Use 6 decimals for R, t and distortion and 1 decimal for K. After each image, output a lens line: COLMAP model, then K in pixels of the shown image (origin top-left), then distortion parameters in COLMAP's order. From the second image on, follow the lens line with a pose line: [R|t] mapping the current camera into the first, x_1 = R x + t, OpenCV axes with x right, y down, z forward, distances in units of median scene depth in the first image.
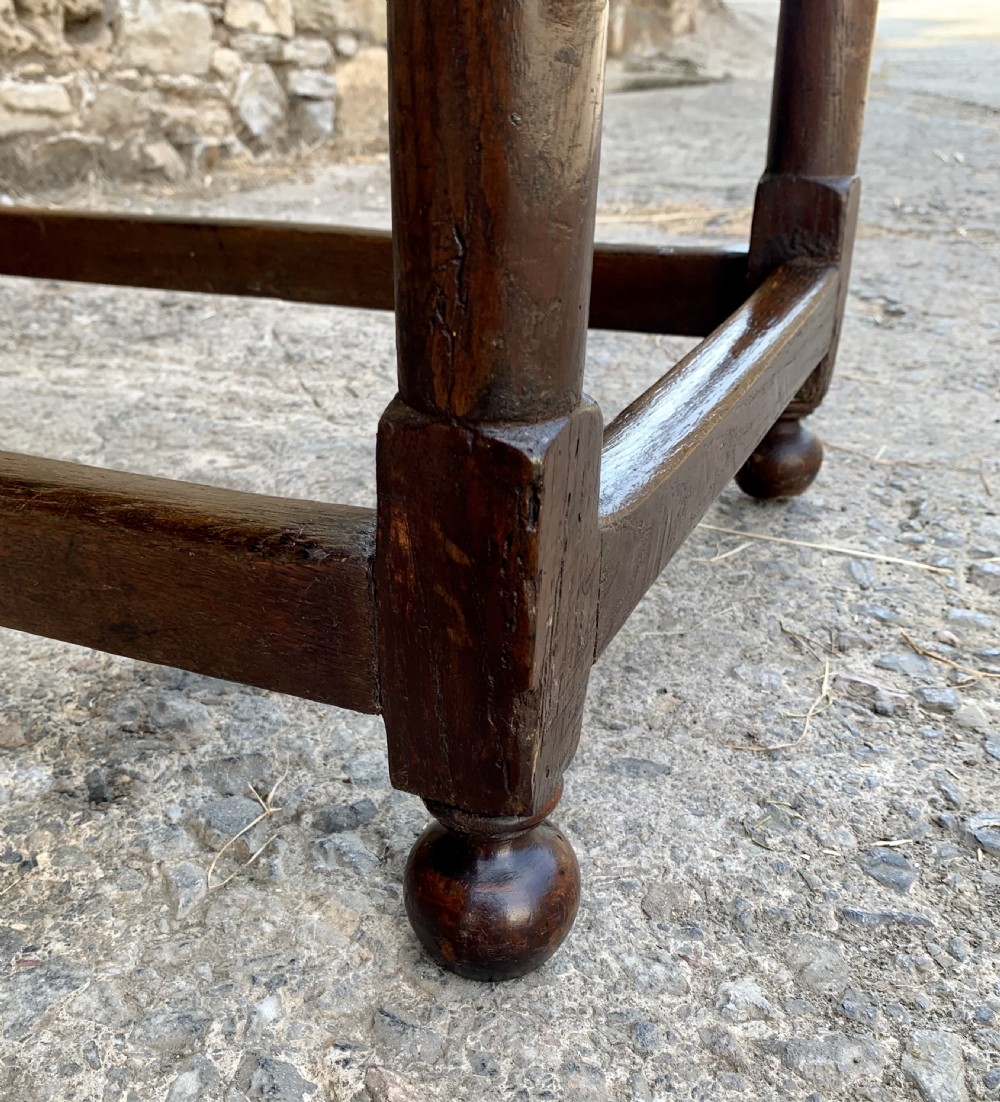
lens RADIAL K [[1174.1, 0, 483.5], [0, 1174.1, 550.8], [0, 0, 1]] dist [0.129250, -0.335796]
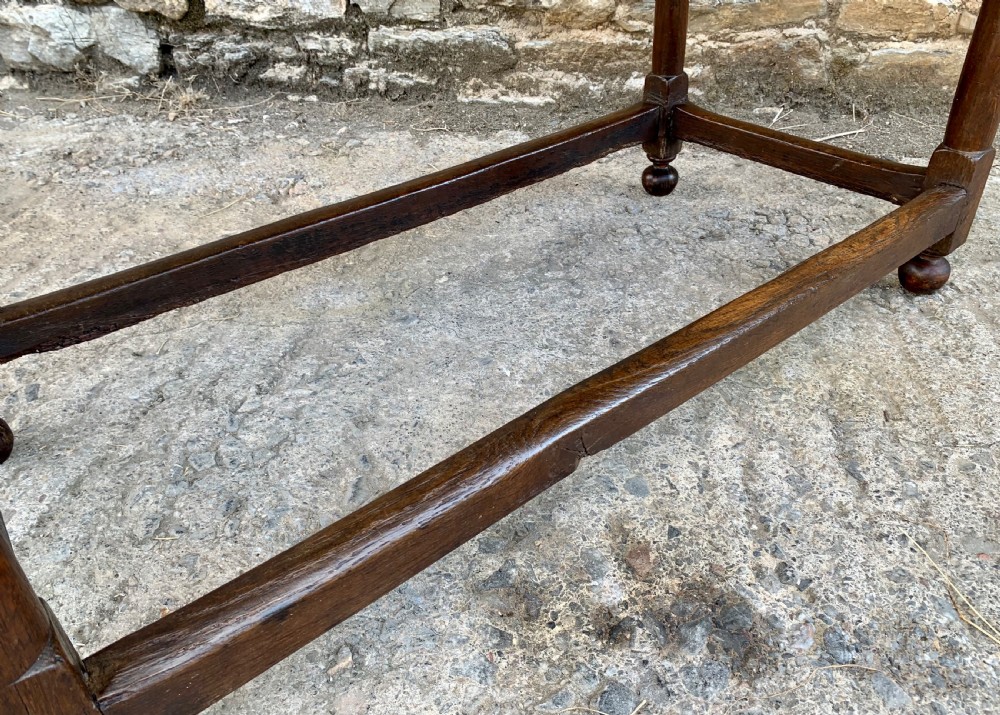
lens RADIAL K [[766.4, 0, 494.4], [0, 766.4, 335.5], [0, 0, 1]] dist [0.010542, -0.001776]
pose [[0.181230, 0.552536, -0.813548, 0.399058], [-0.379969, 0.802347, 0.460285, -0.693883], [0.907072, 0.225706, 0.355356, 0.285226]]
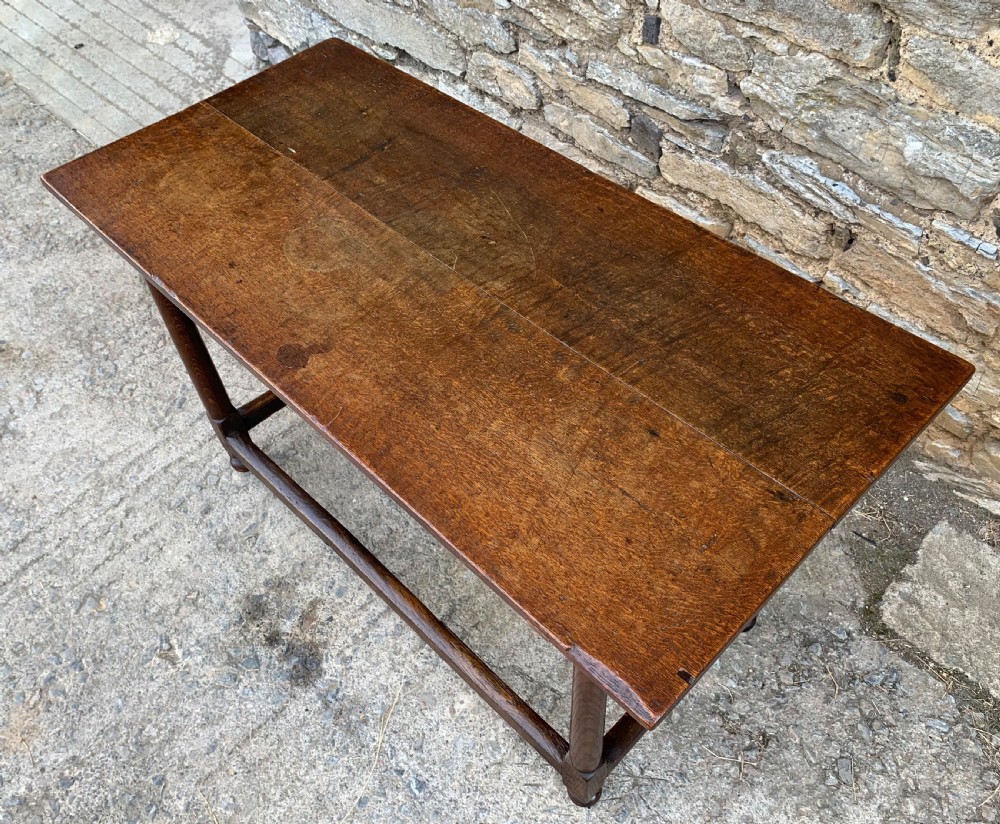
lens RADIAL K [[861.3, 0, 472.9], [0, 861.3, 401.9], [0, 0, 1]] dist [0.026294, -0.017515]
pose [[-0.418276, 0.724964, -0.547241, 0.576408], [-0.313851, 0.450016, 0.836052, -3.527098], [0.852375, 0.521453, 0.039300, 1.074078]]
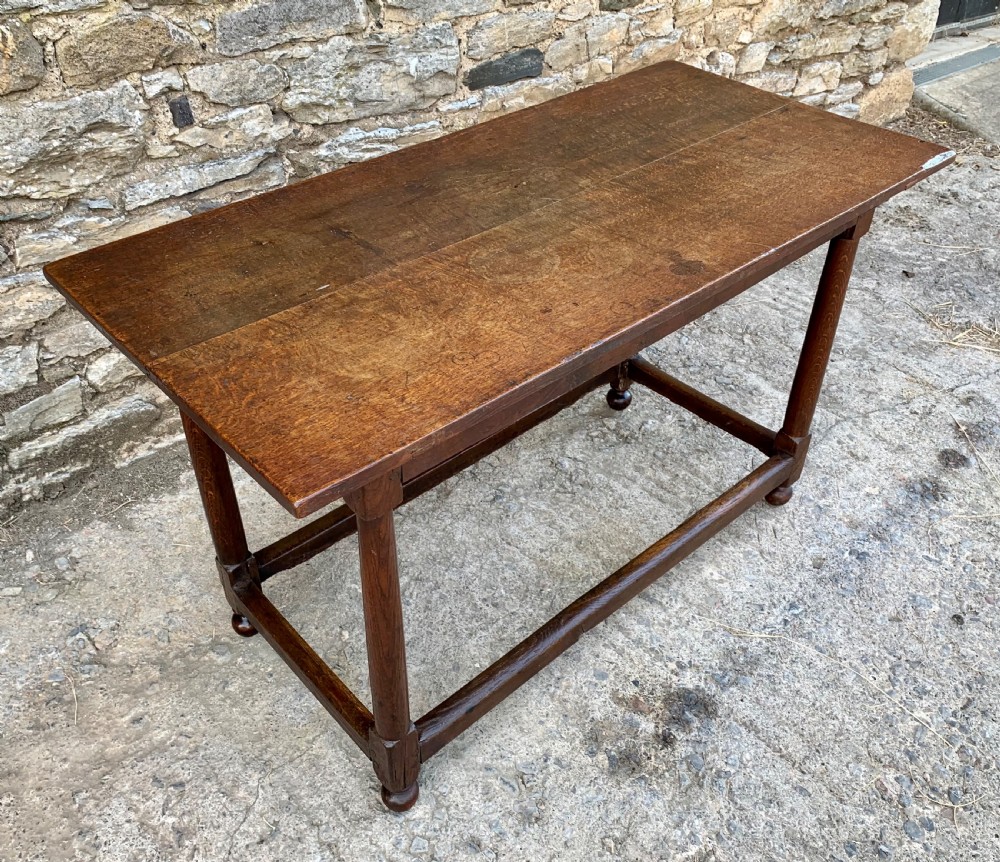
lens RADIAL K [[966.4, 0, 482.7], [0, 966.4, 418.6], [0, 0, 1]] dist [0.014839, -0.011025]
pose [[0.890870, 0.298212, -0.342665, -0.076494], [-0.210342, 0.939406, 0.270688, -1.627982], [0.402624, -0.169071, 0.899616, -2.088679]]
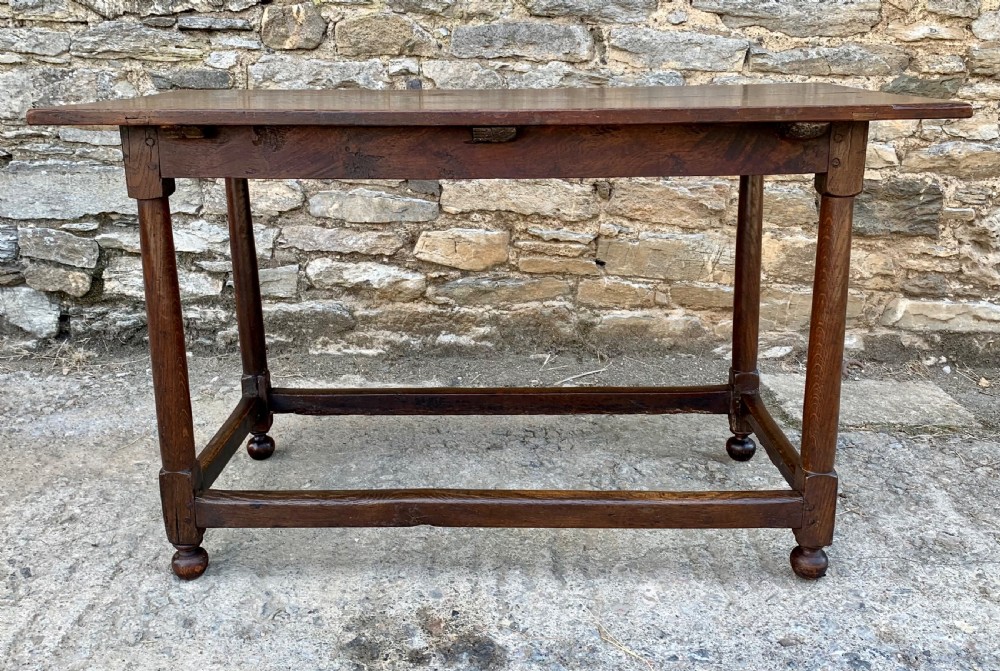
lens RADIAL K [[912.9, 0, 475.3], [0, 912.9, 283.7], [0, 0, 1]] dist [0.115747, -0.245070]
pose [[0.337876, 0.253042, -0.906537, 1.983013], [-0.392608, 0.913272, 0.108593, -1.203026], [0.855394, 0.319223, 0.407919, -0.336651]]
